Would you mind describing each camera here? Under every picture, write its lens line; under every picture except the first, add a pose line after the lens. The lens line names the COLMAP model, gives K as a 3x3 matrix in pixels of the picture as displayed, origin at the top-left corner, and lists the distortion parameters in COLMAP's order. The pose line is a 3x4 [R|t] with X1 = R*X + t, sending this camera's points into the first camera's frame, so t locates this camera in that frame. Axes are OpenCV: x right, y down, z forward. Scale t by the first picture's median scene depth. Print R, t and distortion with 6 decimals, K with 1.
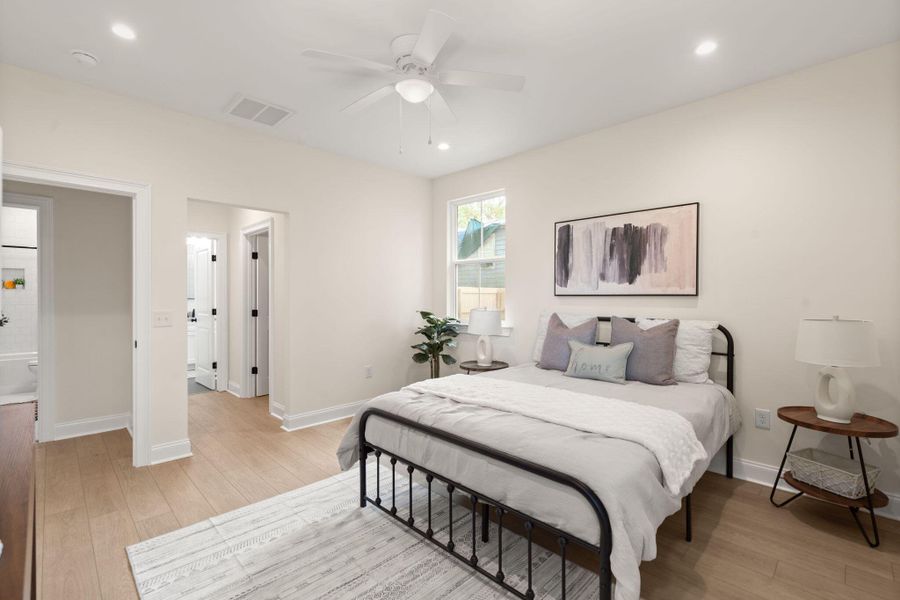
lens RADIAL K [[412.3, 0, 445.0], [0, 412.3, 296.7], [0, 0, 1]] dist [-0.003627, -0.000176]
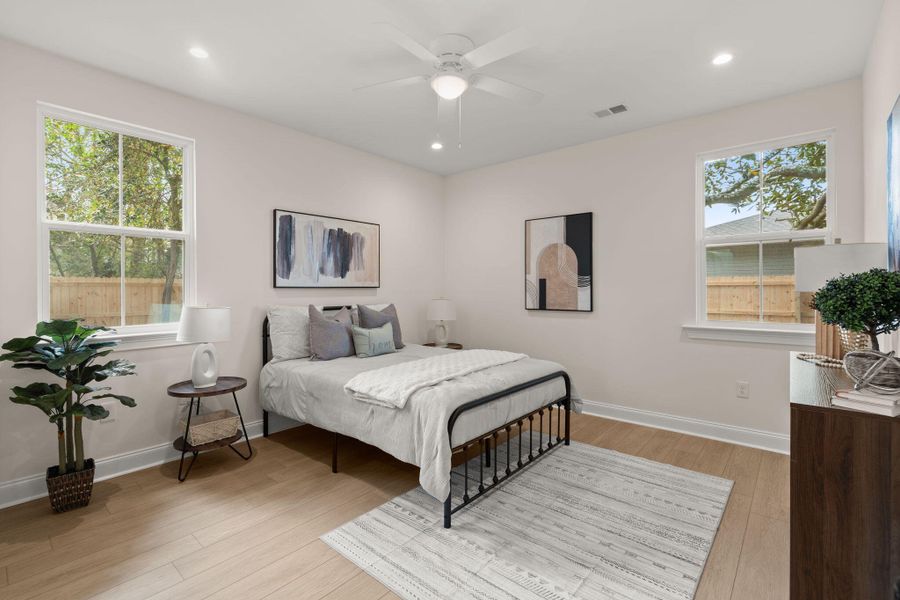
lens RADIAL K [[412.3, 0, 444.9], [0, 412.3, 296.4], [0, 0, 1]] dist [-0.003627, -0.000176]
pose [[-0.096557, -0.028487, 0.994920, -0.791809], [-0.001017, 0.999593, 0.028522, -0.011517], [-0.995327, 0.001742, -0.096547, 0.807344]]
